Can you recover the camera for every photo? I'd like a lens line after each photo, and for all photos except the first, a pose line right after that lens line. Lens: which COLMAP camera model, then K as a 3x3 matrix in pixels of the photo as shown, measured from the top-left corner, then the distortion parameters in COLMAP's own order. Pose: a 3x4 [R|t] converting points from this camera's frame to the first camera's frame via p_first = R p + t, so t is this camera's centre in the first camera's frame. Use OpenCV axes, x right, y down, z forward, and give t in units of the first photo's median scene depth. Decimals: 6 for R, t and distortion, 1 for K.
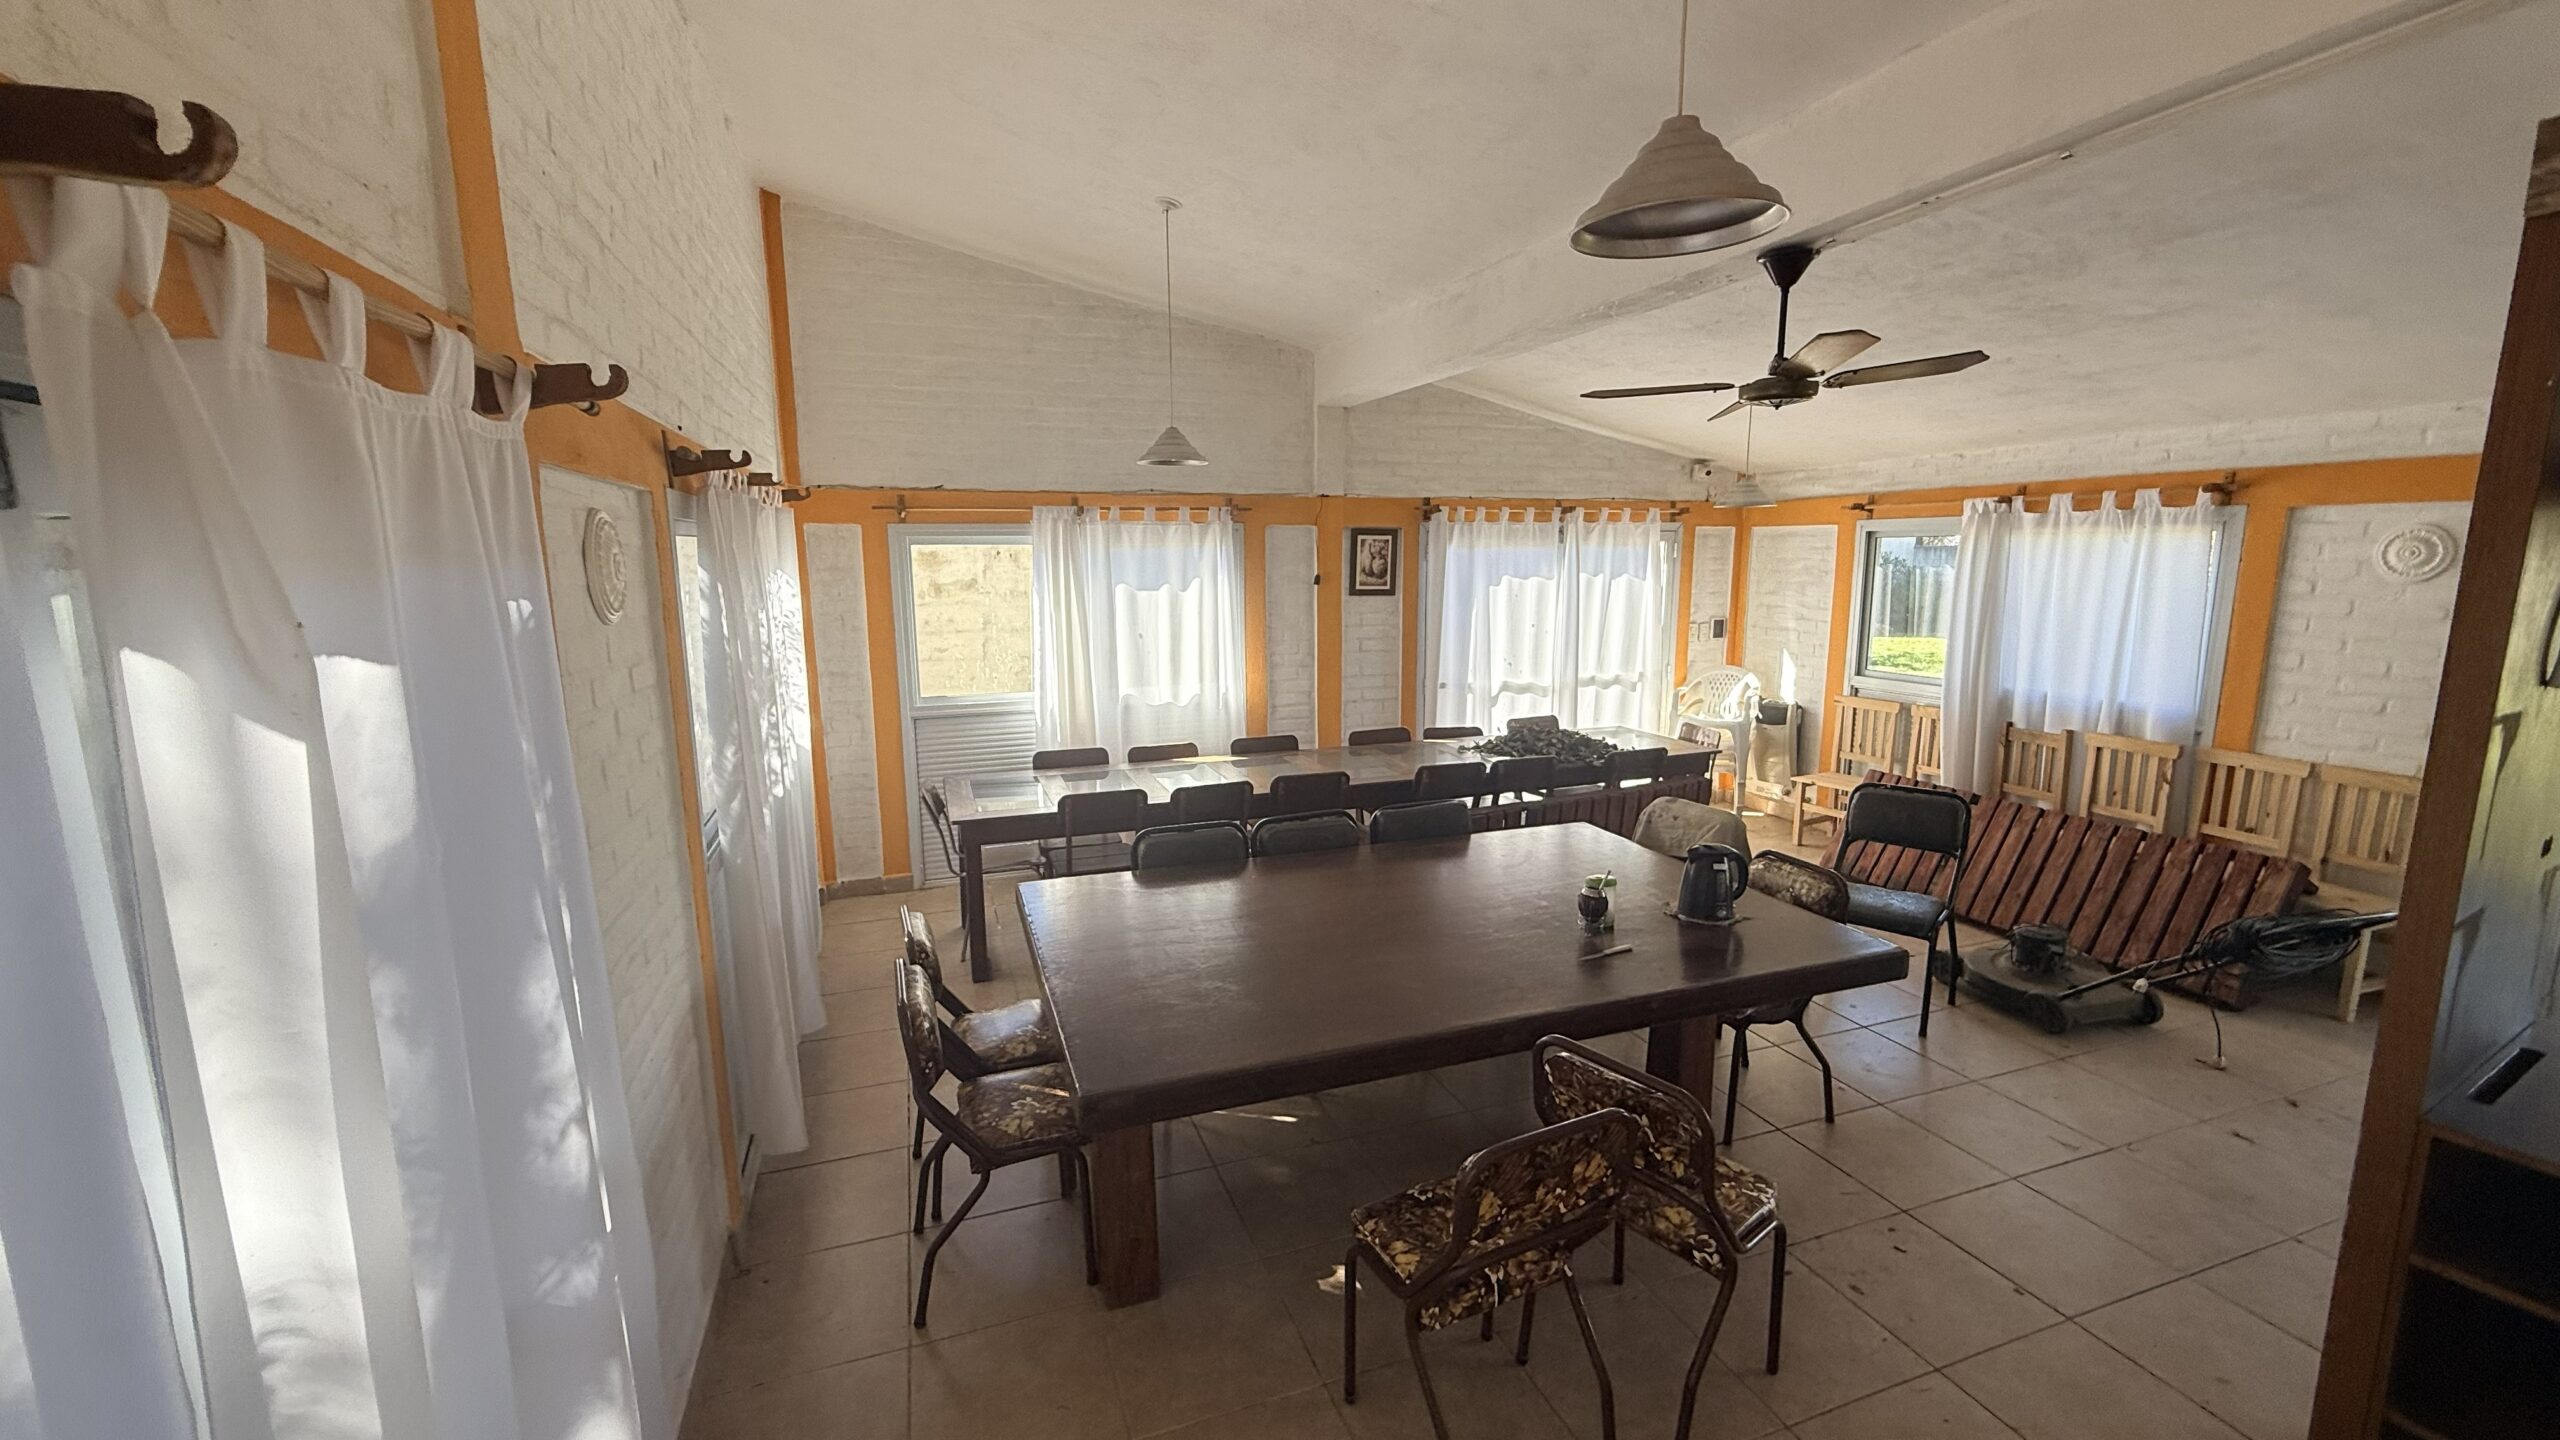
lens RADIAL K [[1013.0, 0, 1271.3], [0, 1013.0, 719.5], [0, 0, 1]] dist [0.001349, 0.000017]
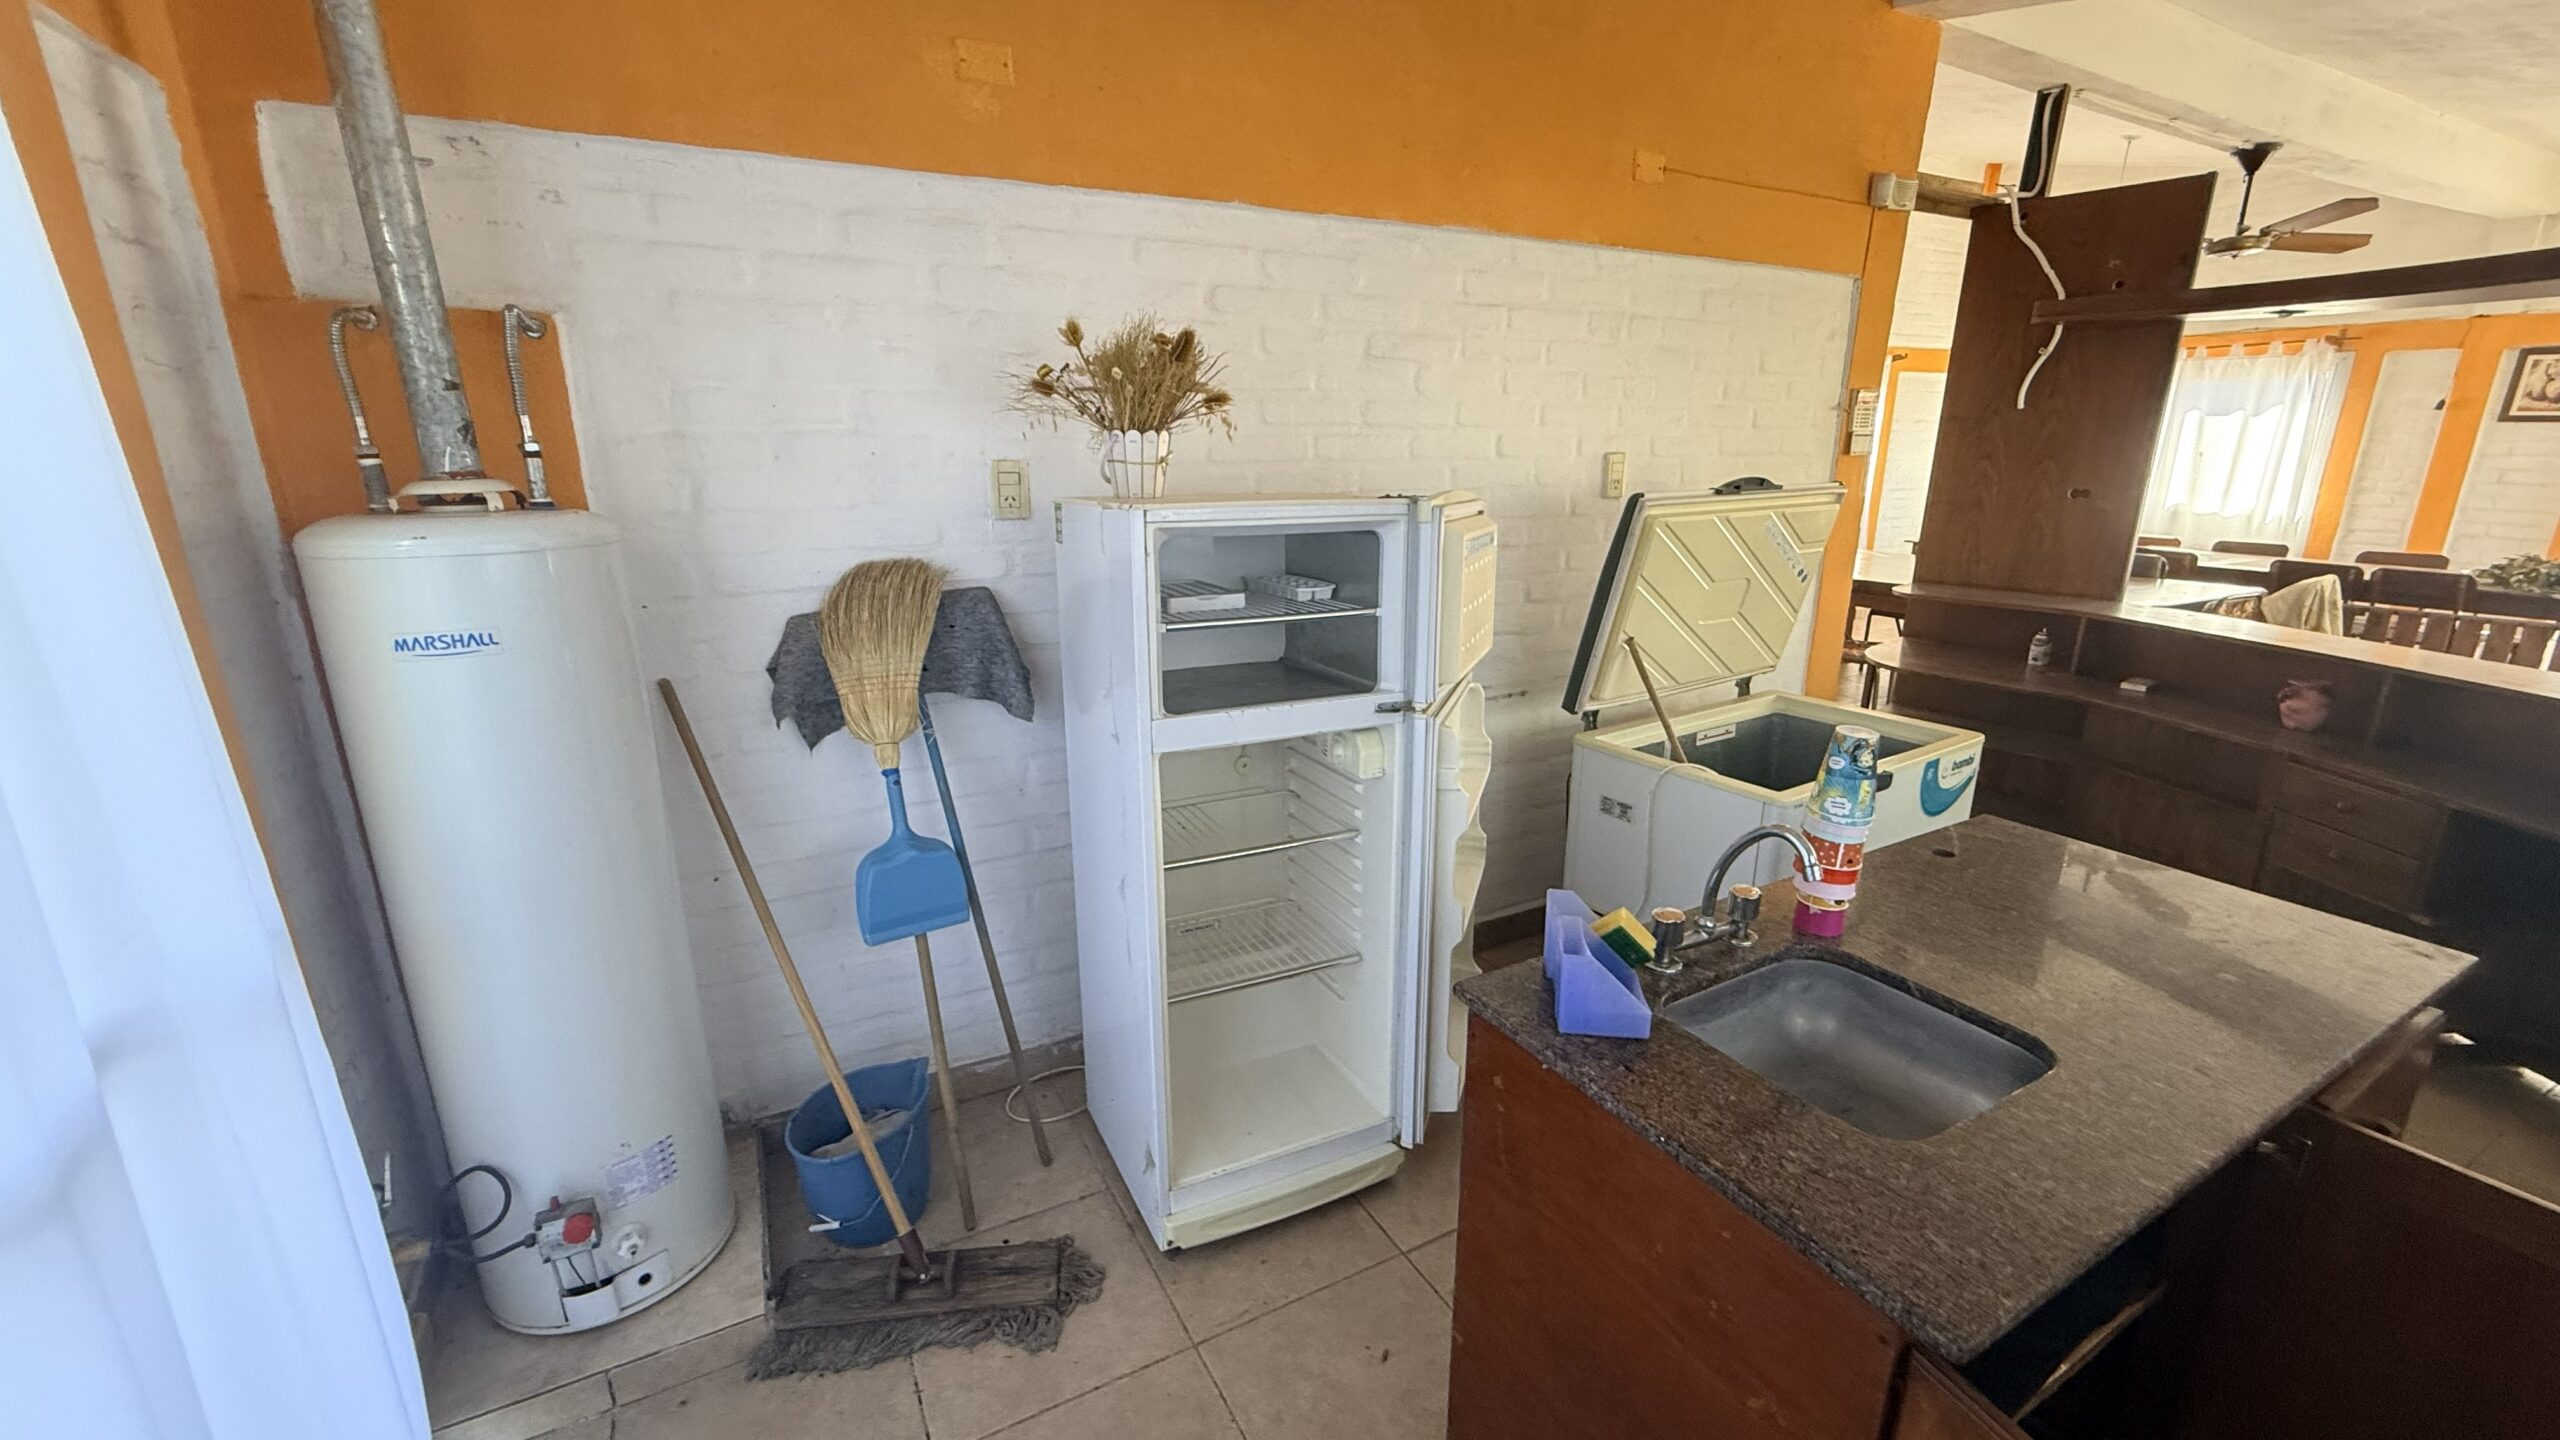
lens RADIAL K [[1013.0, 0, 1271.3], [0, 1013.0, 719.5], [0, 0, 1]] dist [0.001349, 0.000017]
pose [[0.159428, 0.272185, -0.948946, 0.879040], [-0.162762, 0.955333, 0.246672, 0.098098], [0.973700, 0.115125, 0.196609, -0.283704]]
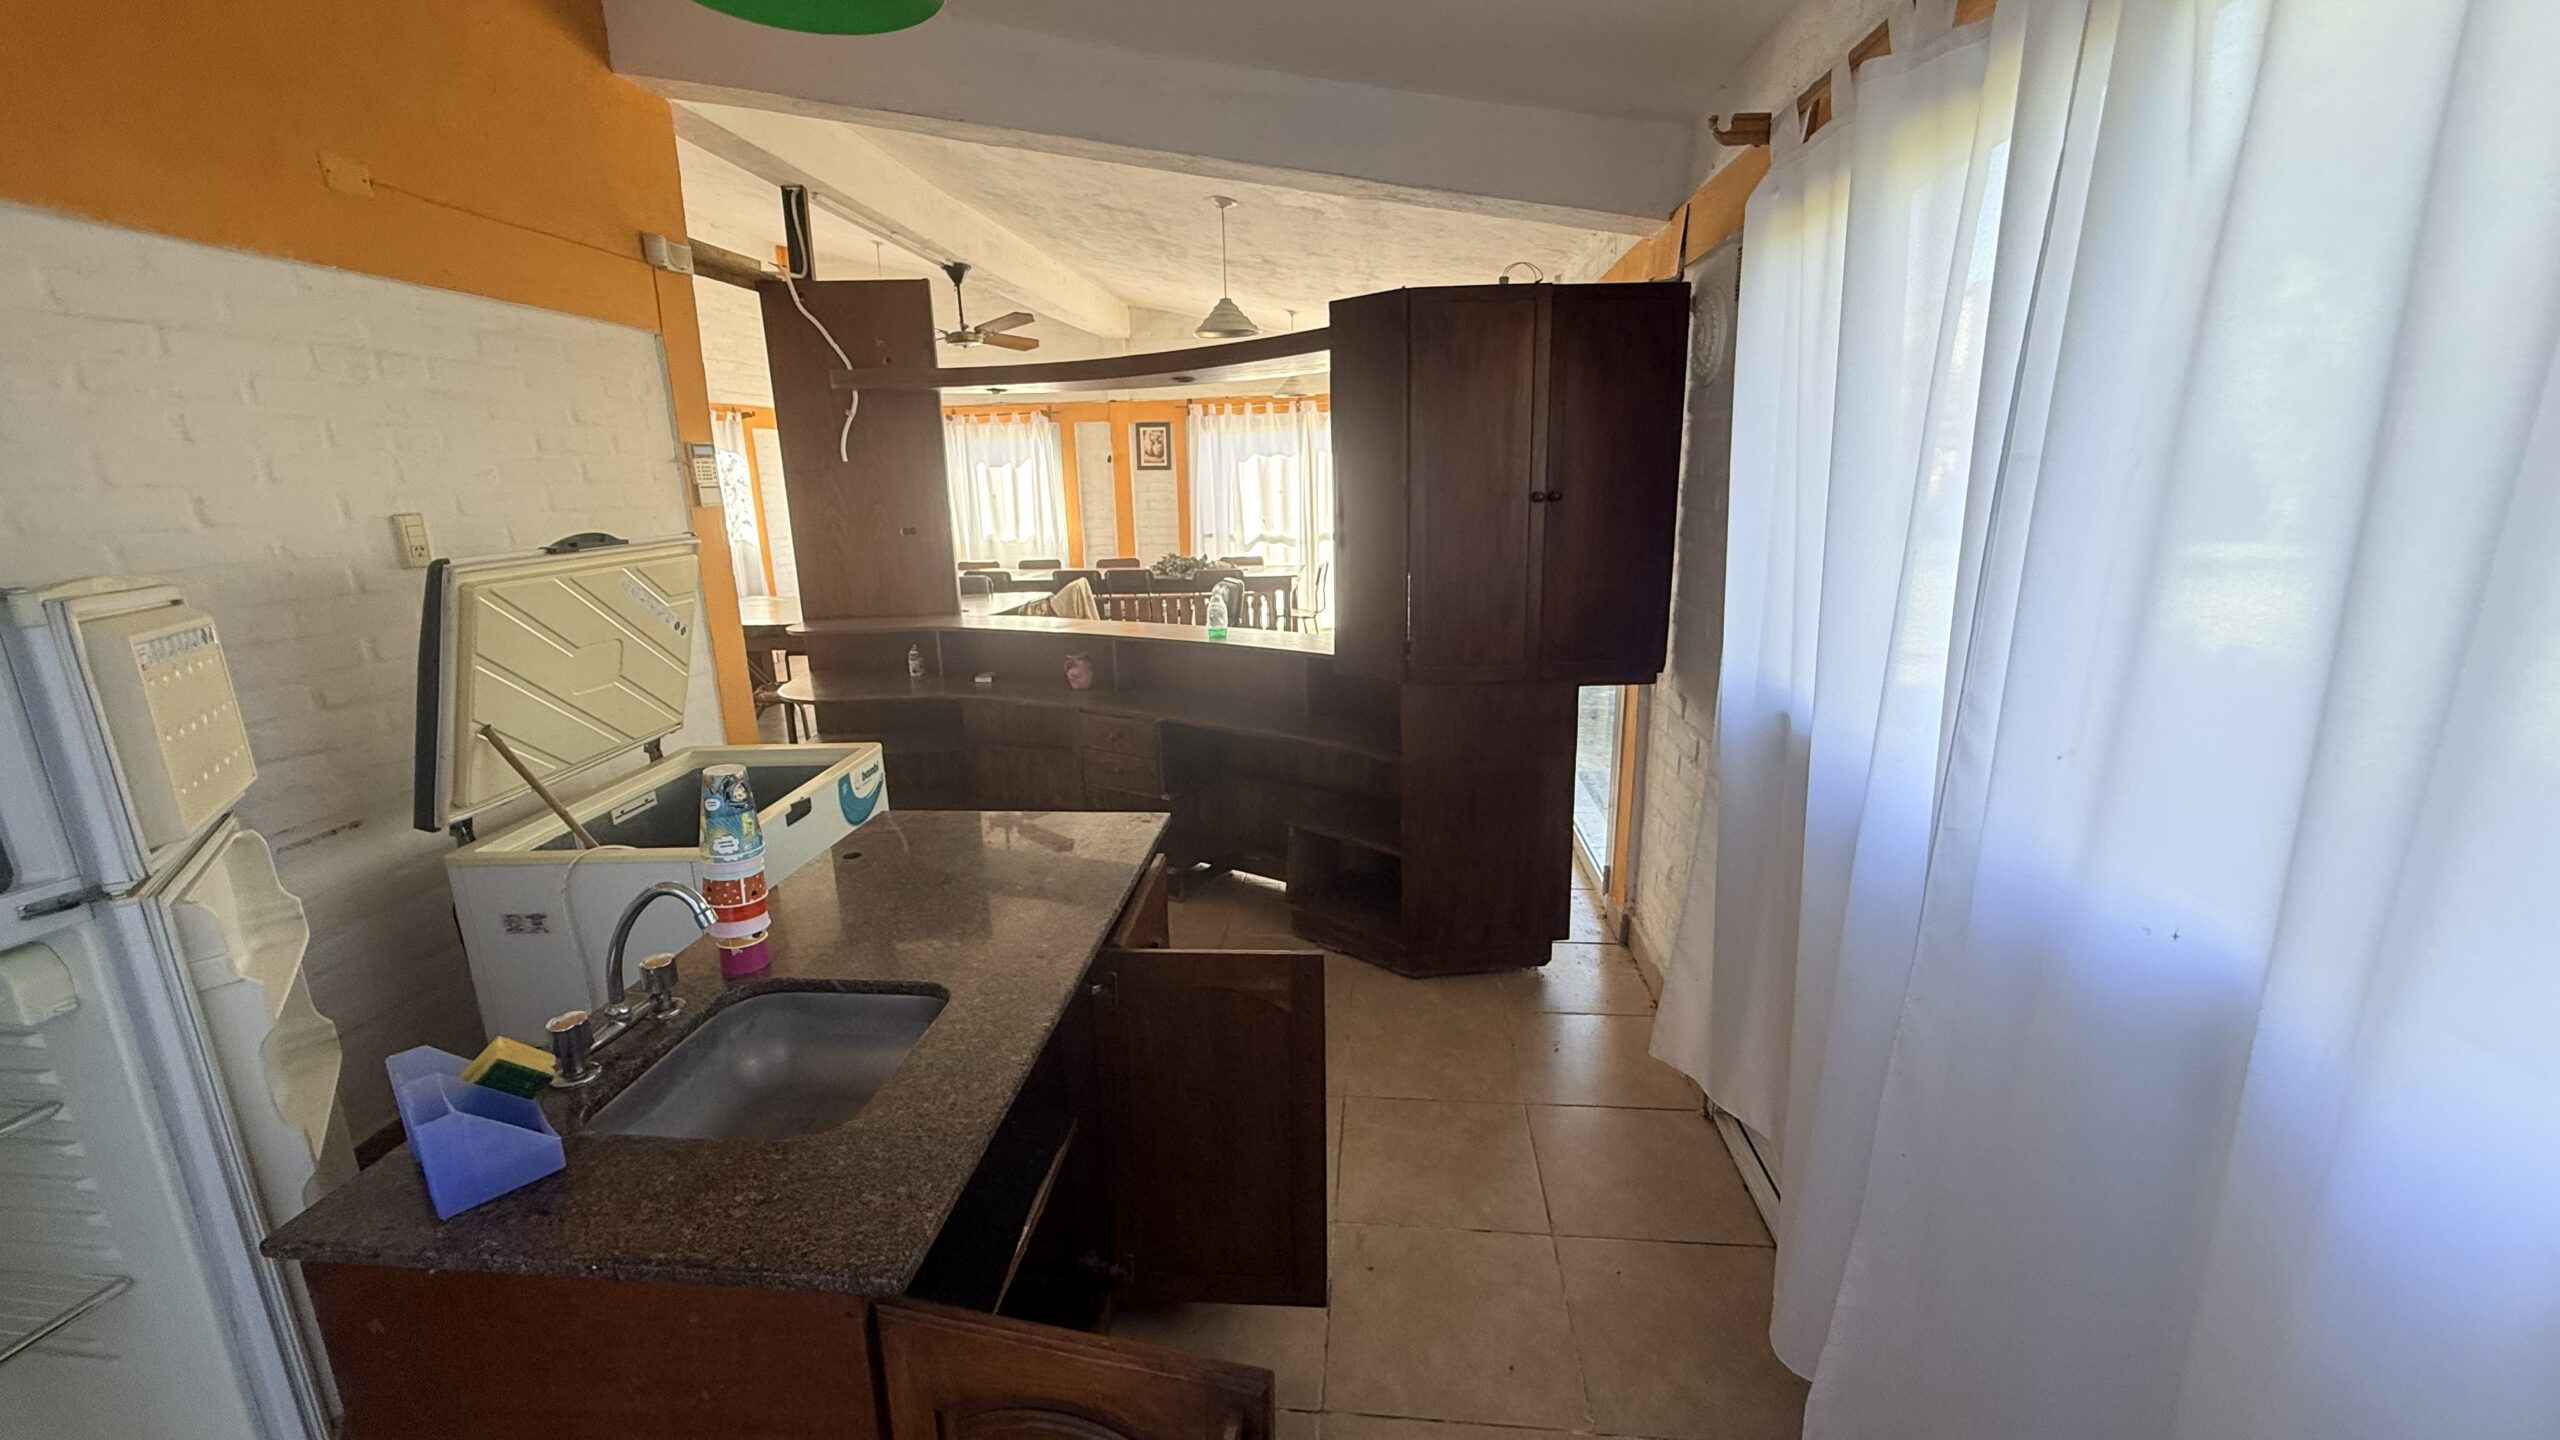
lens RADIAL K [[1021.7, 0, 1257.0], [0, 1021.7, 723.5], [0, 0, 1]] dist [0.000876, -0.000099]
pose [[0.902519, 0.084832, -0.422211, 0.885375], [-0.050728, 0.994523, 0.091387, 0.097740], [0.427651, -0.061061, 0.901879, -0.277046]]
